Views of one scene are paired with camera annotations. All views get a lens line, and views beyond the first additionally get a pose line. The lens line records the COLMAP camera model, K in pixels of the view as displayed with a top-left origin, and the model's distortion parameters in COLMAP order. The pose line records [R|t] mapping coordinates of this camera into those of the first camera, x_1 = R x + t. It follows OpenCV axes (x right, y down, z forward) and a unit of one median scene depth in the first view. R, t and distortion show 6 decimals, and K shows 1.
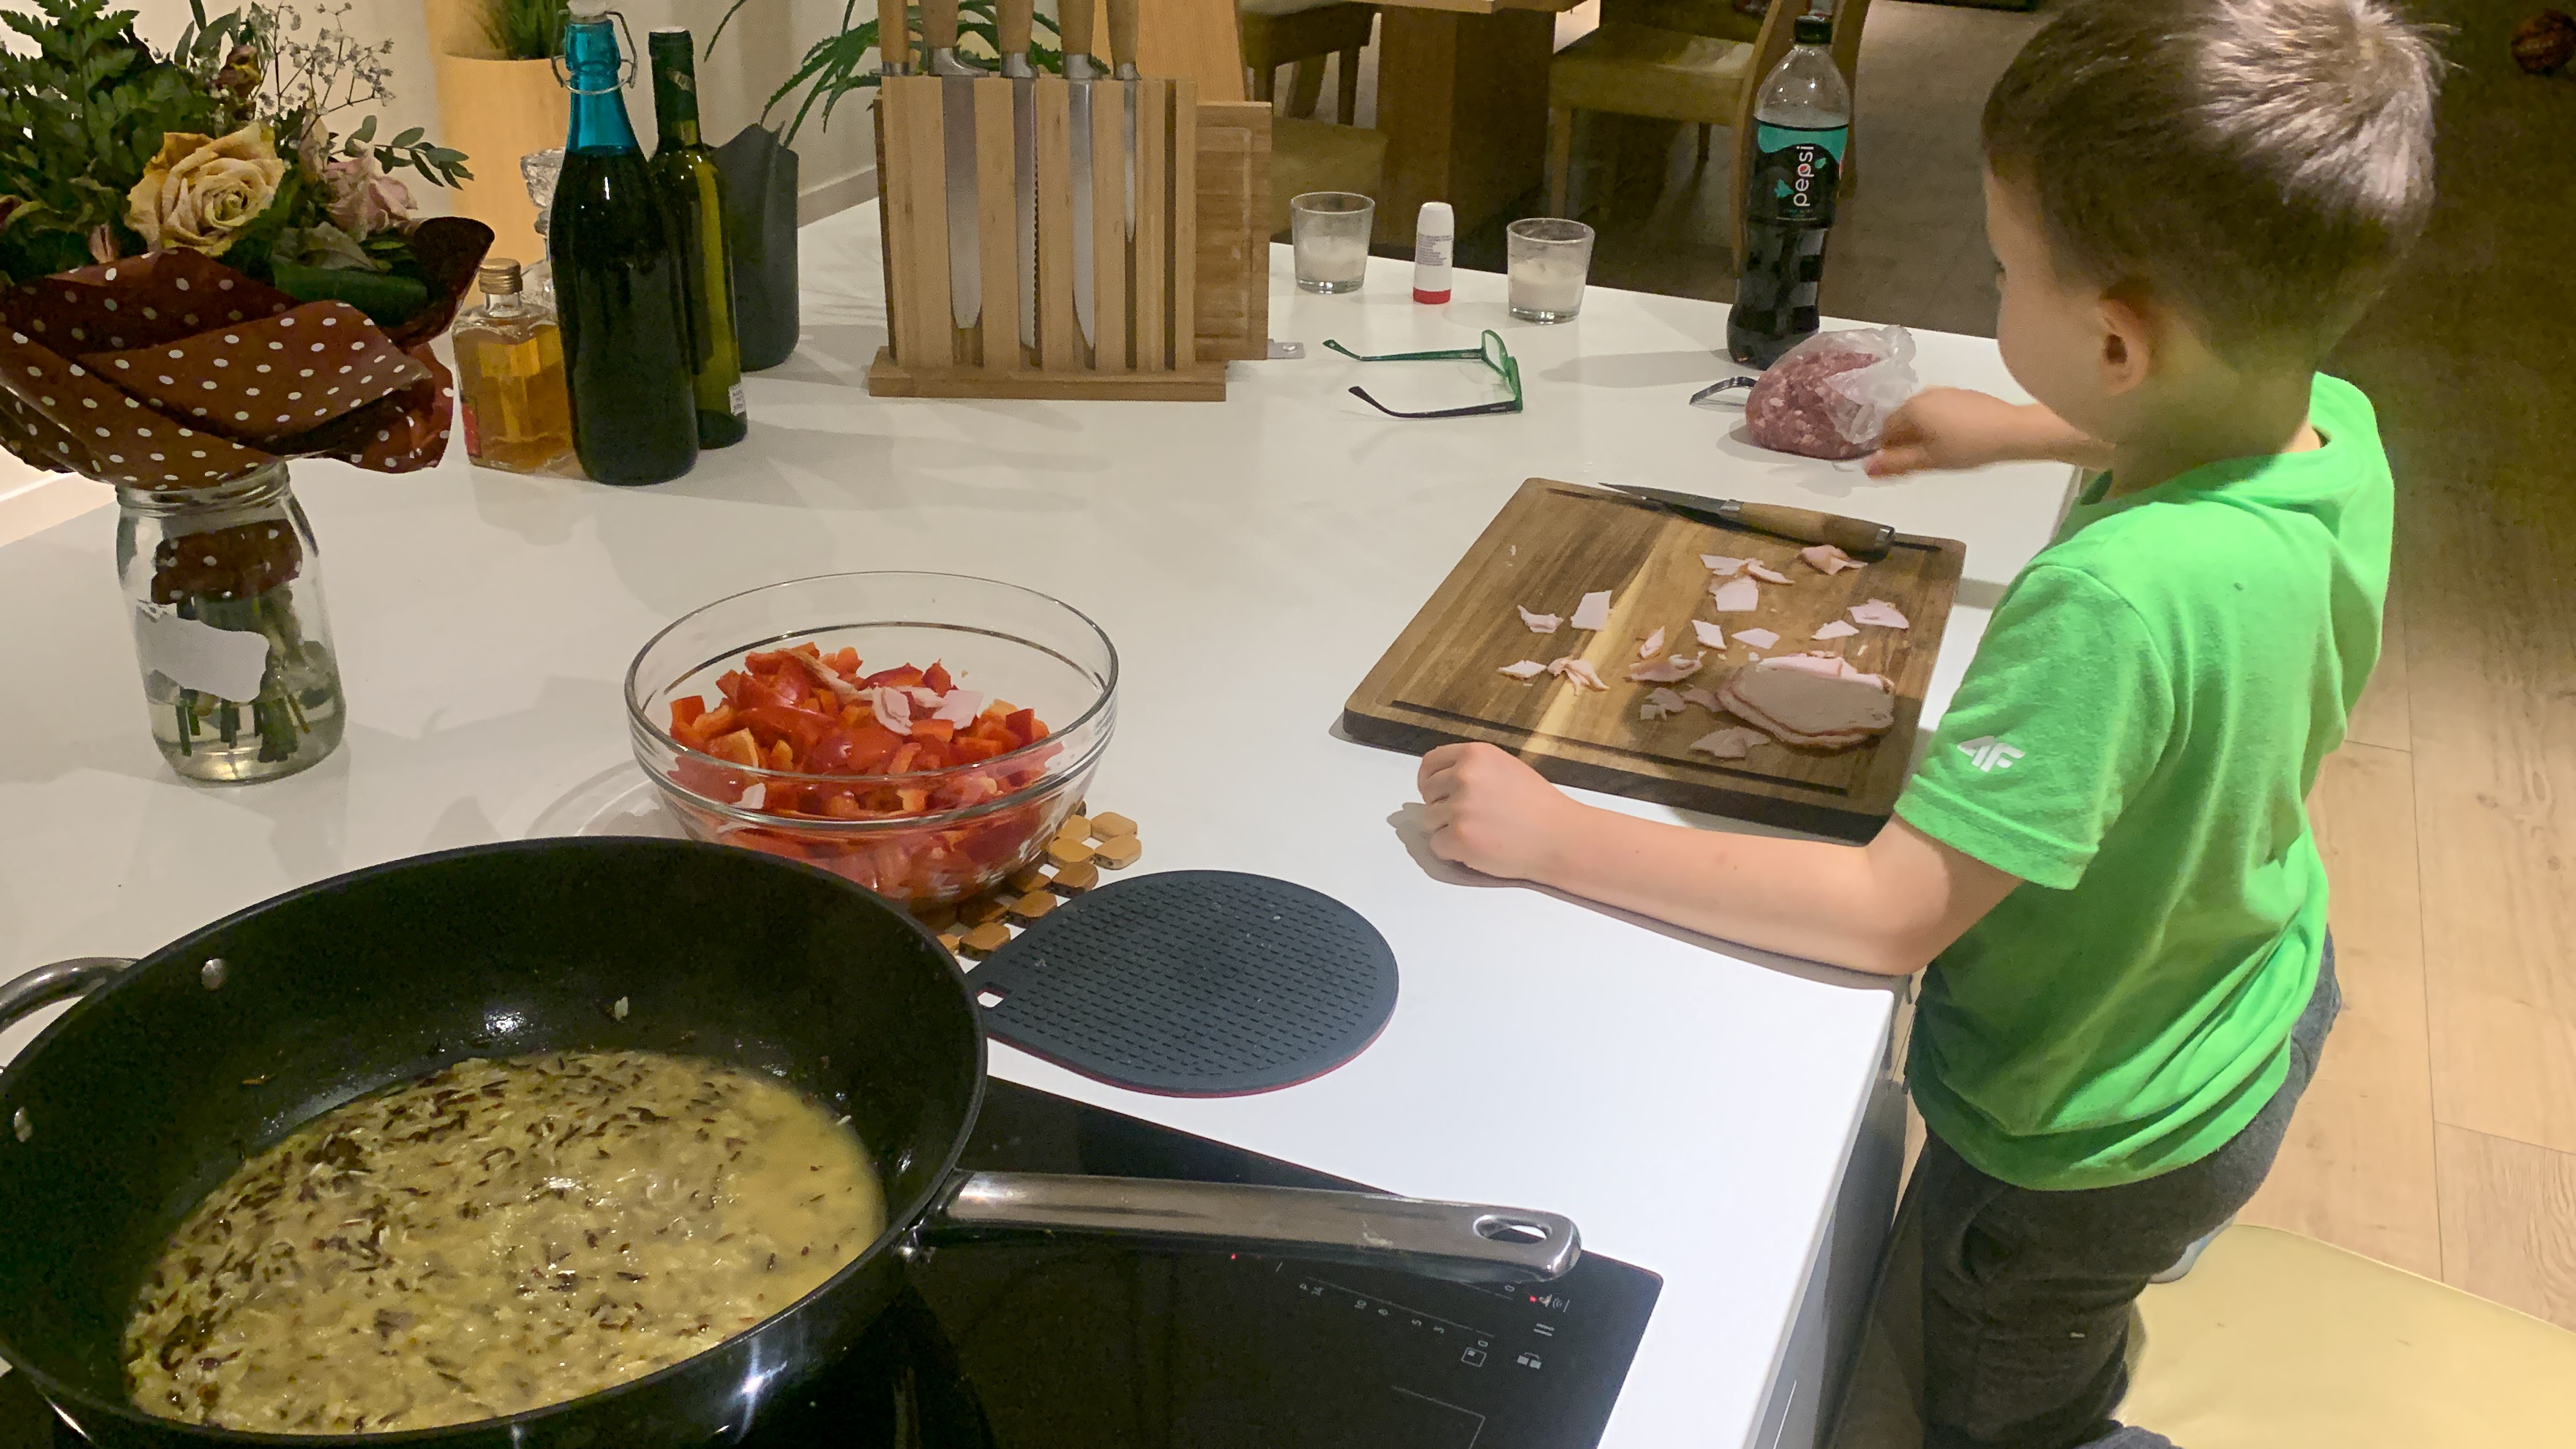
lens RADIAL K [[2118.5, 0, 1295.9], [0, 2118.5, 724.5], [0, 0, 1]] dist [0.093164, -0.203162]
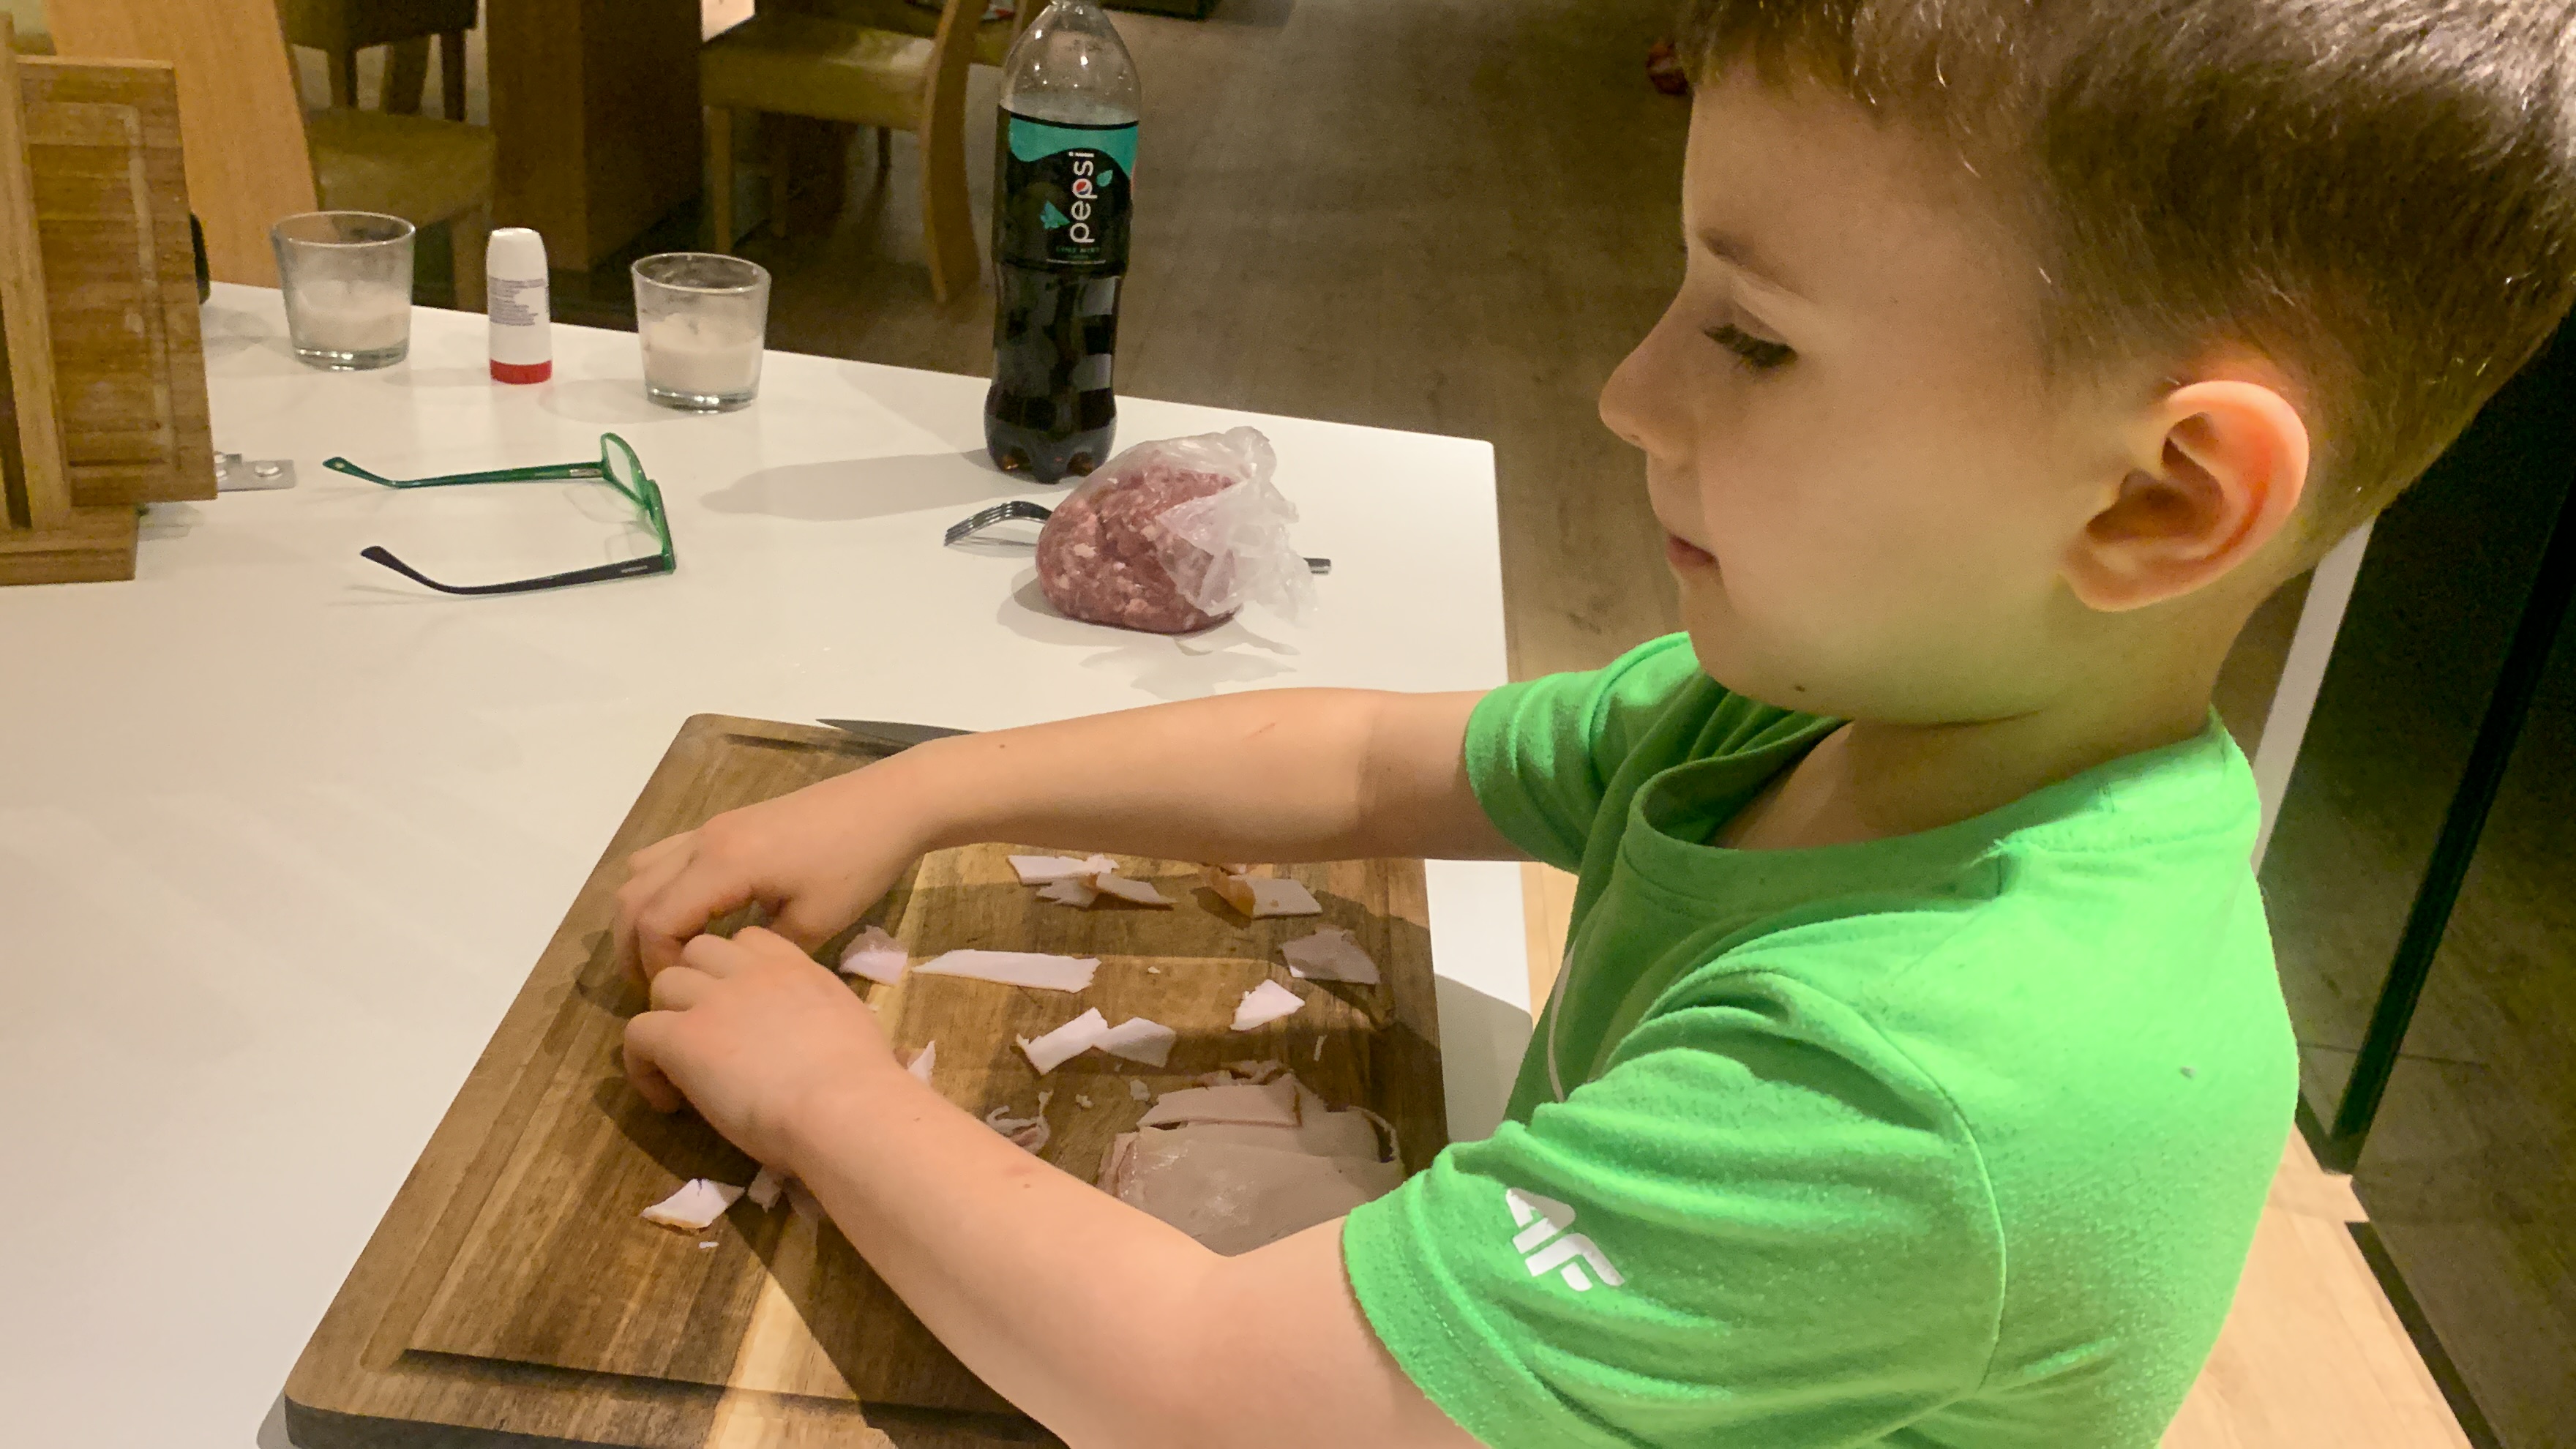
lens RADIAL K [[2118.5, 0, 1295.9], [0, 2118.5, 724.5], [0, 0, 1]] dist [0.093164, -0.203162]
pose [[0.931917, -0.081867, 0.353312, 0.050267], [0.083271, 0.996463, 0.011252, -0.092182], [-0.352983, 0.018935, 0.935438, 0.347883]]
